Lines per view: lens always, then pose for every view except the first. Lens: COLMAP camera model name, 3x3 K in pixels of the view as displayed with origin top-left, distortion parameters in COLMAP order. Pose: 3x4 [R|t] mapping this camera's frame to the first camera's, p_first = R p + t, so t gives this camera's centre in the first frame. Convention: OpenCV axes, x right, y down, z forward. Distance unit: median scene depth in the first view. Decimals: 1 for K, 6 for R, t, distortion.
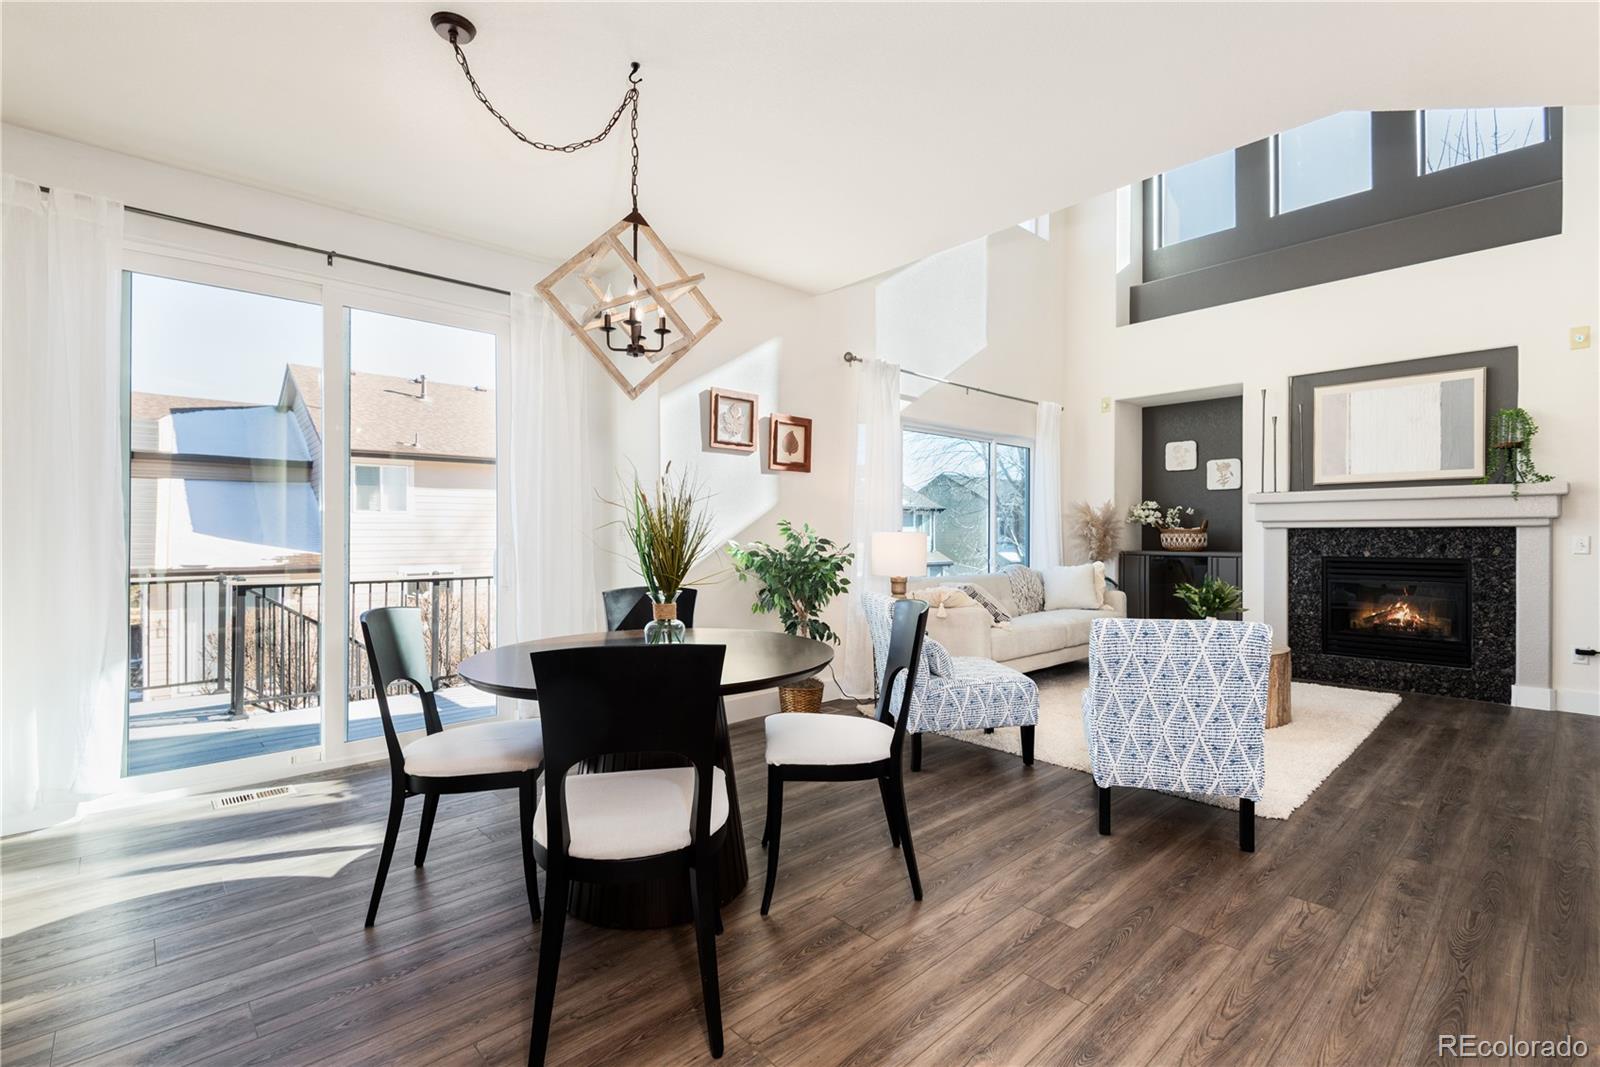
lens RADIAL K [[714.6, 0, 790.0], [0, 714.6, 524.4], [0, 0, 1]] dist [0.008277, -0.007287]
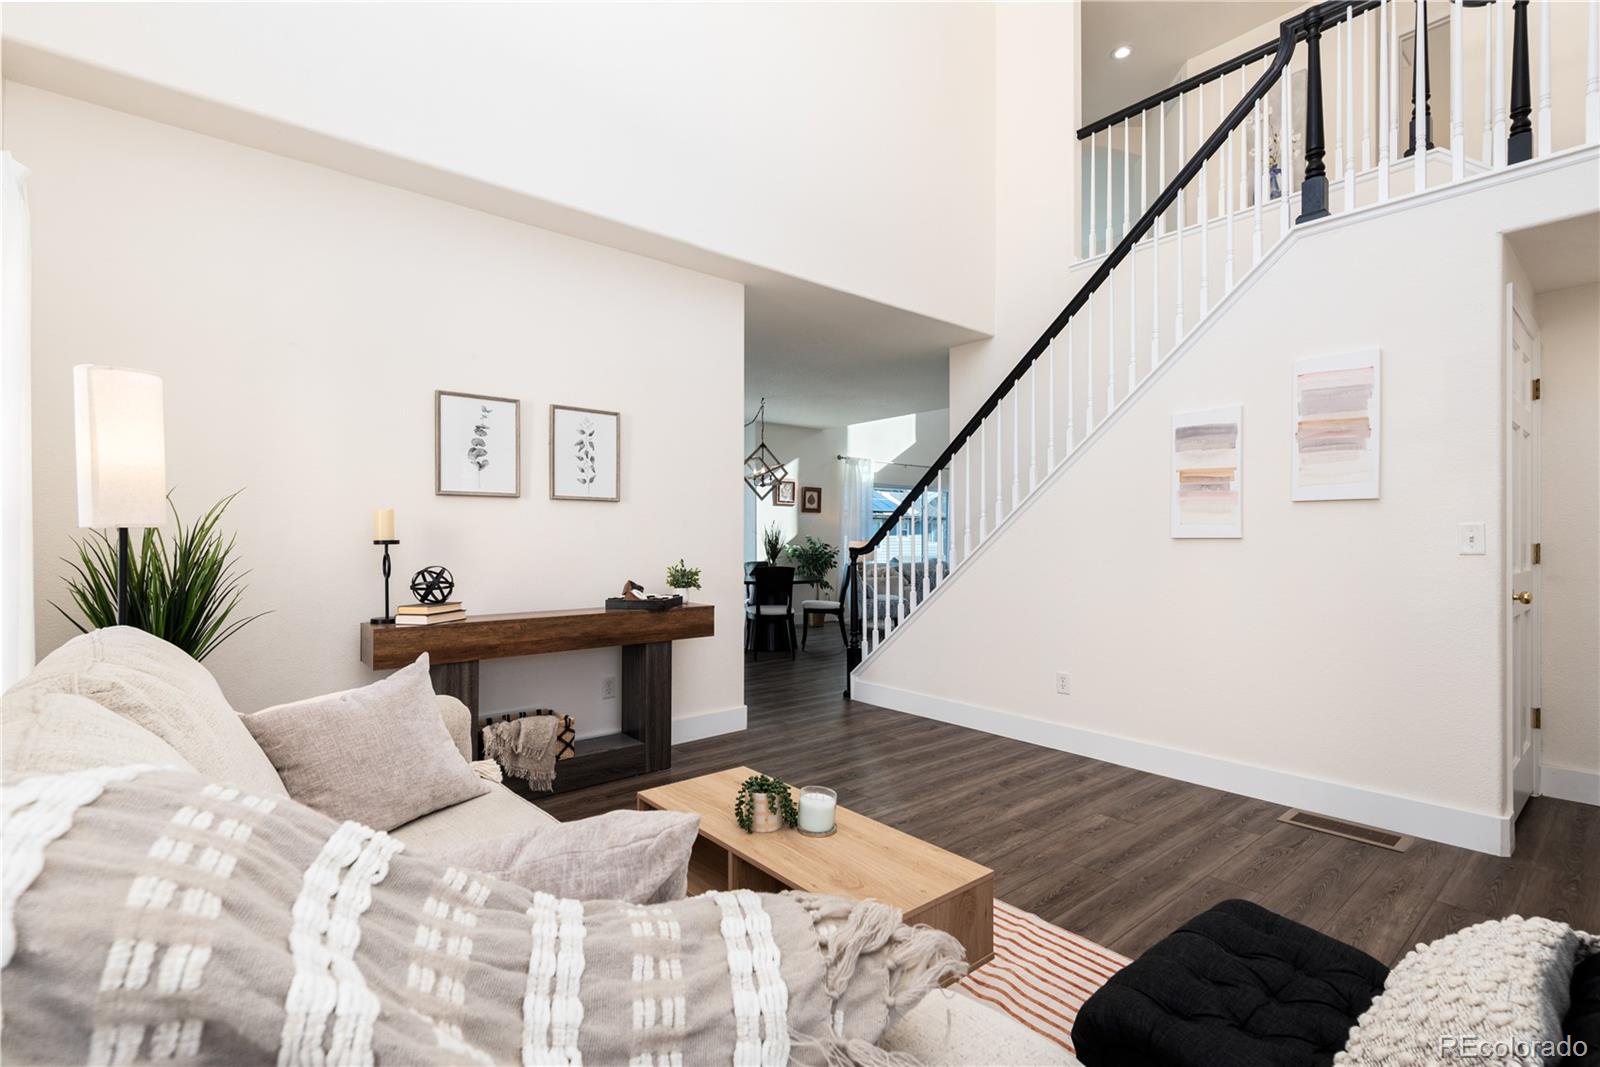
lens RADIAL K [[714.6, 0, 791.6], [0, 714.6, 539.8], [0, 0, 1]] dist [0.008277, -0.007287]
pose [[0.999491, 0.000933, -0.031891, 0.008159], [-0.000541, 0.999924, 0.012315, -0.015928], [0.031900, -0.012292, 0.999415, -0.953726]]
